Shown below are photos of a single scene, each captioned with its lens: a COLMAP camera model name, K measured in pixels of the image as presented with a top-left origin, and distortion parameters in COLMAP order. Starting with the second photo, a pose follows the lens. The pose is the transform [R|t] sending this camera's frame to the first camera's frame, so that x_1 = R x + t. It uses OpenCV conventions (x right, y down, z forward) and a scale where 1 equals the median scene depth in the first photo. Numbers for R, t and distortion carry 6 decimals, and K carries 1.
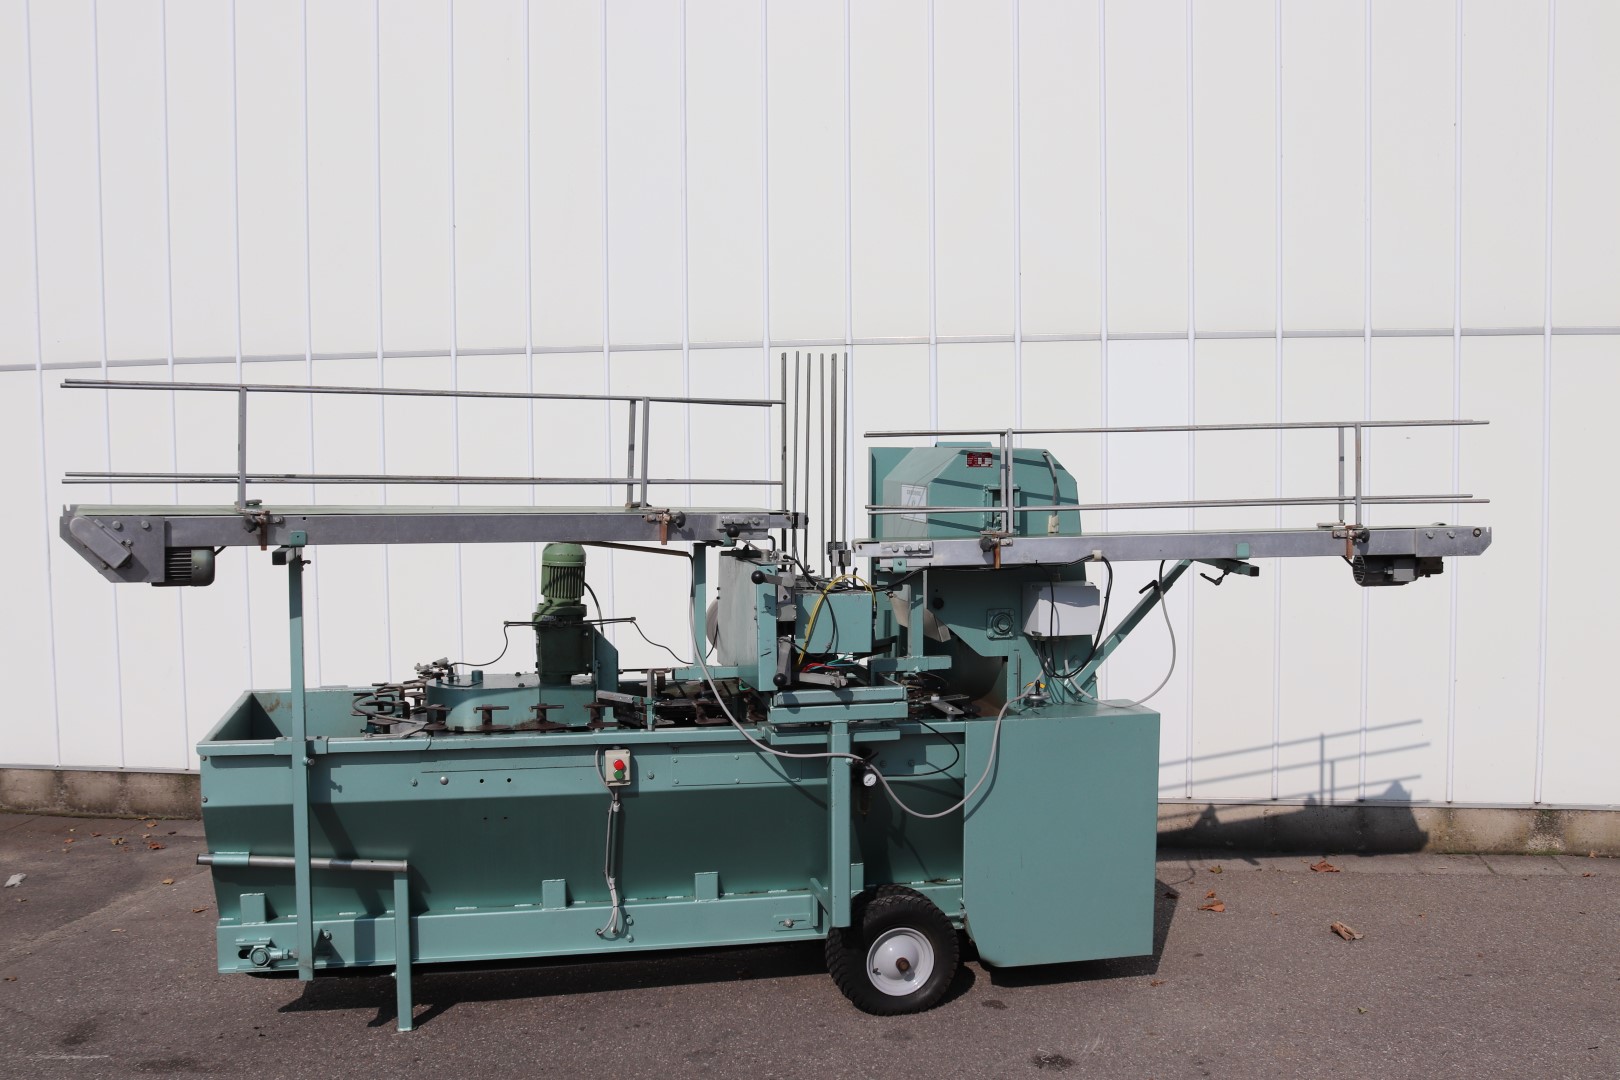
lens RADIAL K [[1550.1, 0, 840.4], [0, 1550.1, 545.5], [0, 0, 1]] dist [-0.149505, 0.143064]
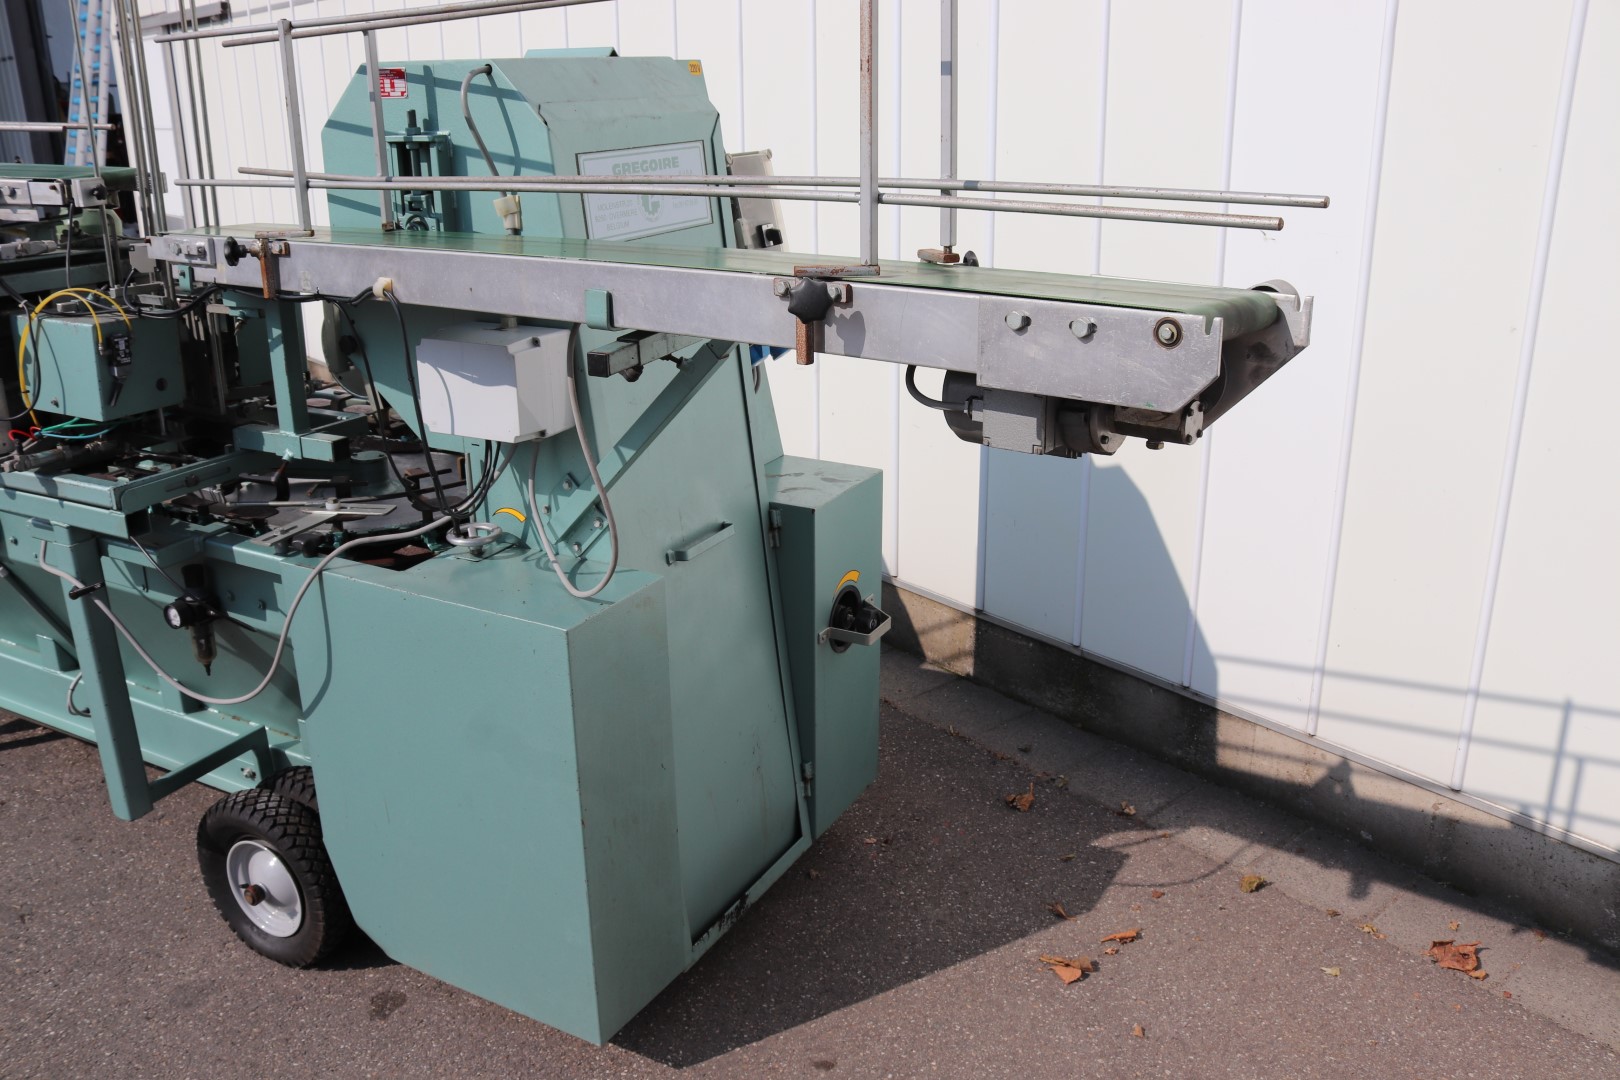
lens RADIAL K [[1363.7, 0, 830.2], [0, 1363.7, 557.2], [0, 0, 1]] dist [-0.162031, 0.148173]
pose [[0.750924, 0.221128, -0.622266, 0.526118], [-0.044950, 0.957202, 0.285907, -0.037048], [0.658857, -0.186724, 0.728726, 0.750782]]
